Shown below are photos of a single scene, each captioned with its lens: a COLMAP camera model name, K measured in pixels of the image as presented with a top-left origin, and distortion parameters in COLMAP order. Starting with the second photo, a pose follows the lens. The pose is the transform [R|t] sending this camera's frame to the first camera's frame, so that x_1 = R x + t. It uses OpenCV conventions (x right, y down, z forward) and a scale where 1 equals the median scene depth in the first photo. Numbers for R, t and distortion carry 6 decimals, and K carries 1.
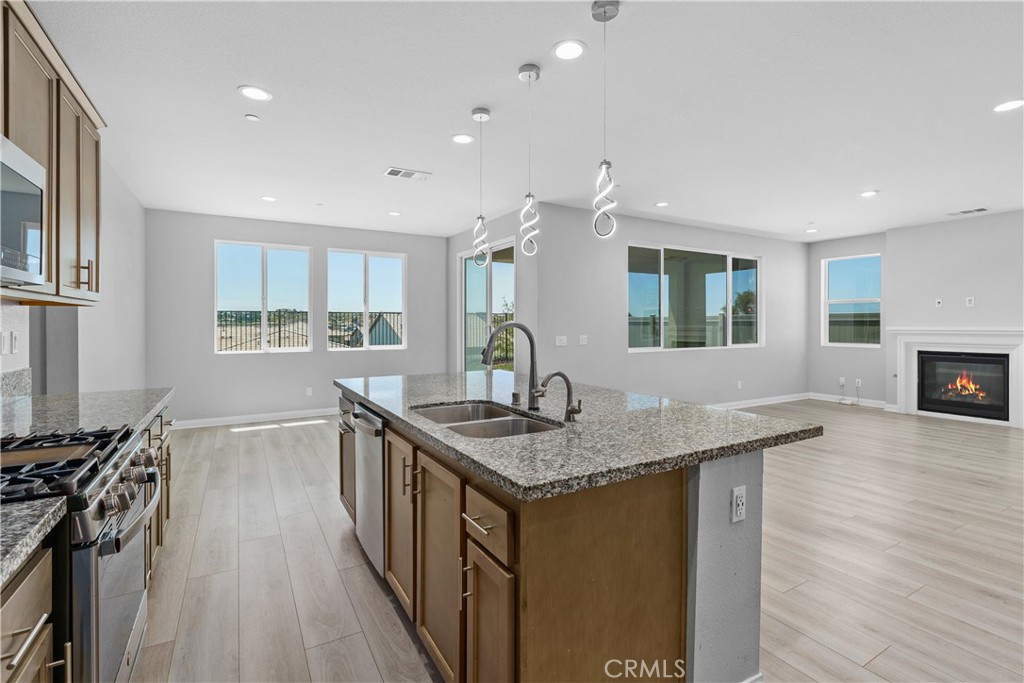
lens RADIAL K [[471.6, 0, 514.0], [0, 471.6, 327.4], [0, 0, 1]] dist [-0.000531, 0.000094]
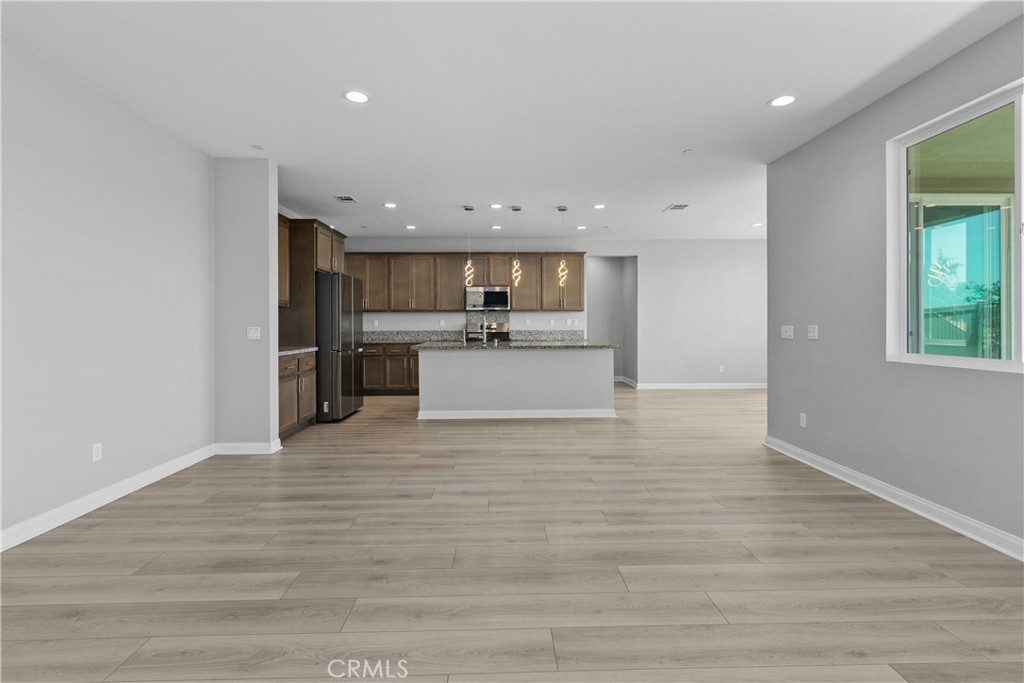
lens RADIAL K [[470.1, 0, 511.3], [0, 470.1, 322.5], [0, 0, 1]] dist [0.001742, 0.000221]
pose [[-0.479094, 0.000497, -0.877763, 0.823610], [0.000121, 1.000000, 0.000500, 0.011254], [0.877764, 0.000133, -0.479094, 0.821754]]
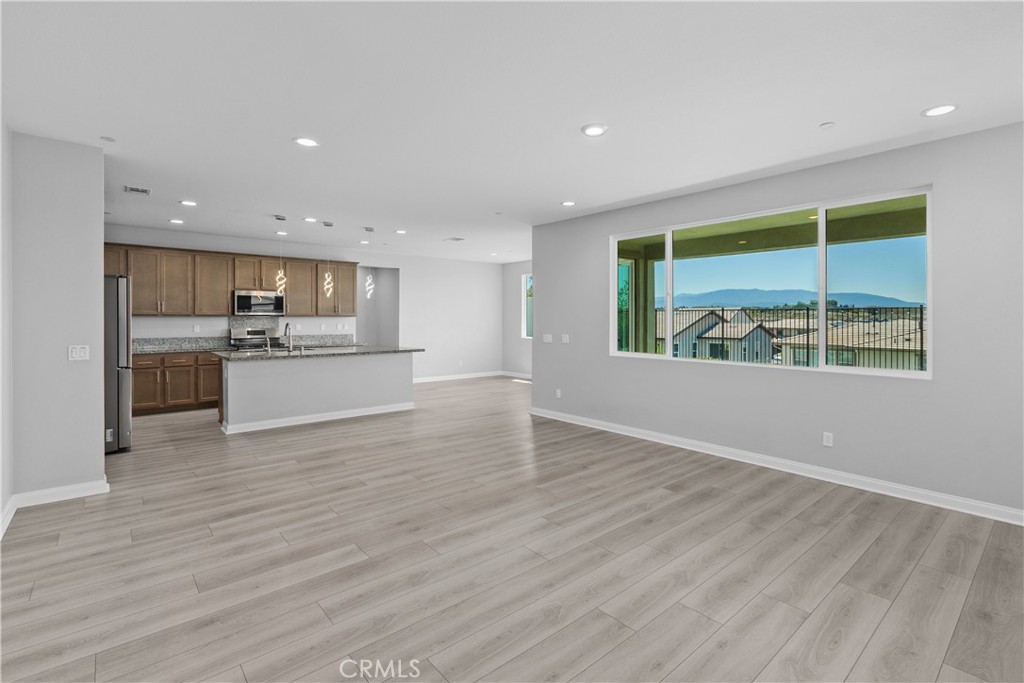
lens RADIAL K [[470.1, 0, 511.3], [0, 470.1, 322.5], [0, 0, 1]] dist [0.001742, 0.000221]
pose [[0.176524, 0.010886, -0.984236, 1.048008], [-0.007279, 0.999926, 0.009754, -0.018297], [0.984269, 0.005442, 0.176590, 0.592720]]
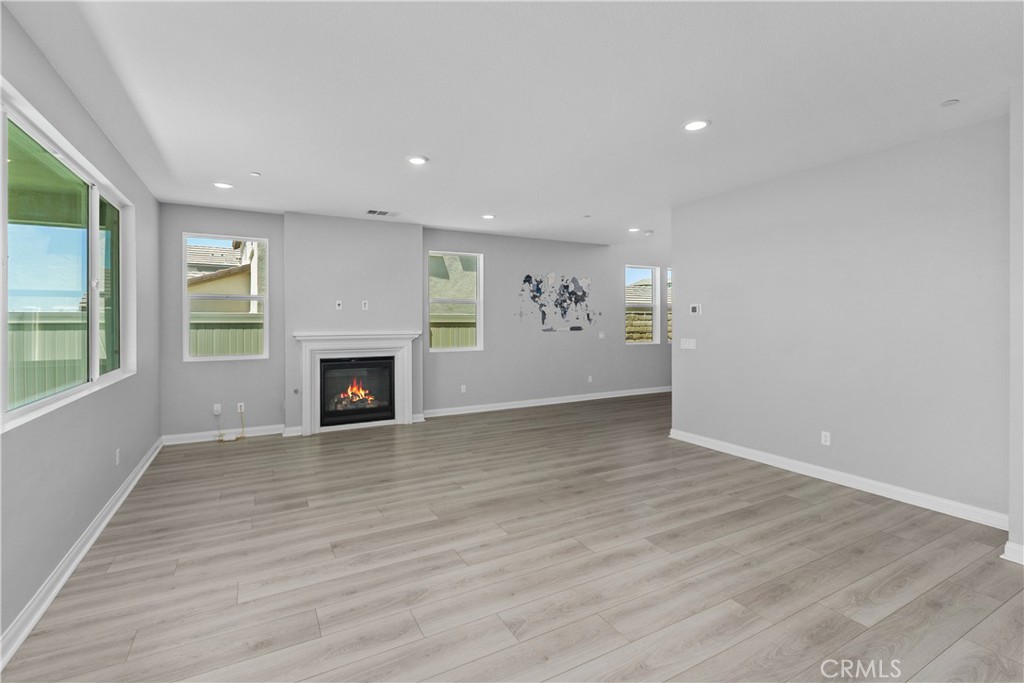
lens RADIAL K [[471.6, 0, 514.0], [0, 471.6, 327.4], [0, 0, 1]] dist [-0.000531, 0.000094]
pose [[0.020203, -0.012029, 0.999724, -0.003772], [0.008613, 0.999893, 0.011857, -0.016402], [-0.999759, 0.008371, 0.020305, 0.634815]]
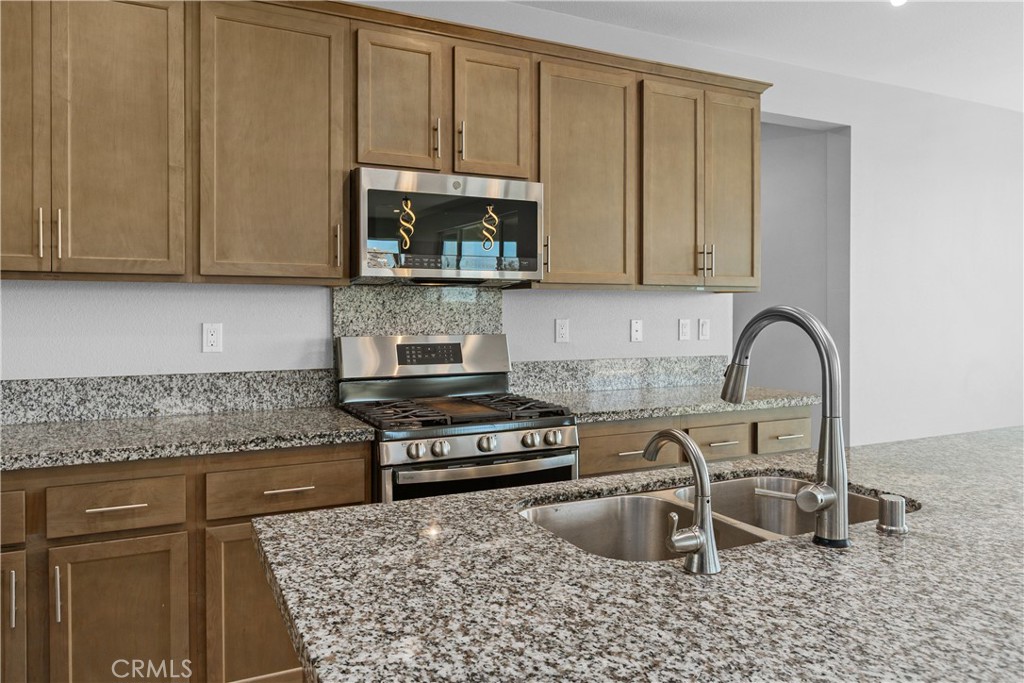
lens RADIAL K [[715.6, 0, 514.0], [0, 715.6, 319.7], [0, 0, 1]] dist [0.001647, 0.000045]
pose [[-0.070347, 0.009700, -0.997475, 0.191671], [-0.003205, 0.999945, 0.009950, -0.001491], [0.997517, 0.003897, -0.070312, 0.246299]]
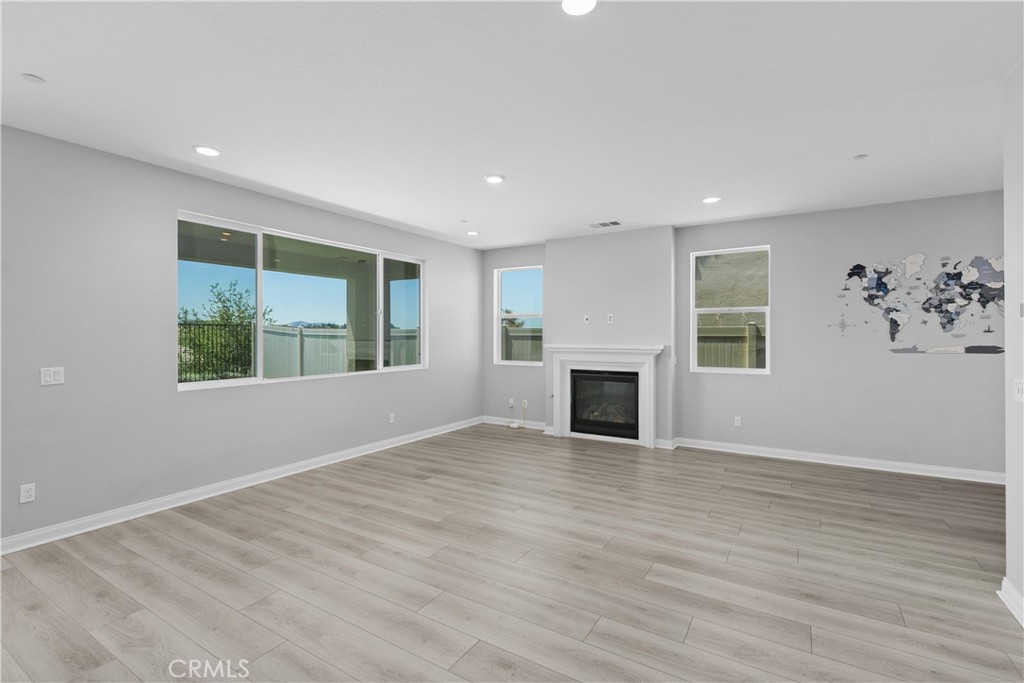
lens RADIAL K [[465.9, 0, 511.0], [0, 465.9, 334.9], [0, 0, 1]] dist [0.000399, -0.000047]
pose [[0.882931, 0.001951, 0.469499, 0.314683], [0.000669, 0.999985, -0.005413, -0.015236], [-0.469502, 0.005094, 0.882917, 0.231324]]
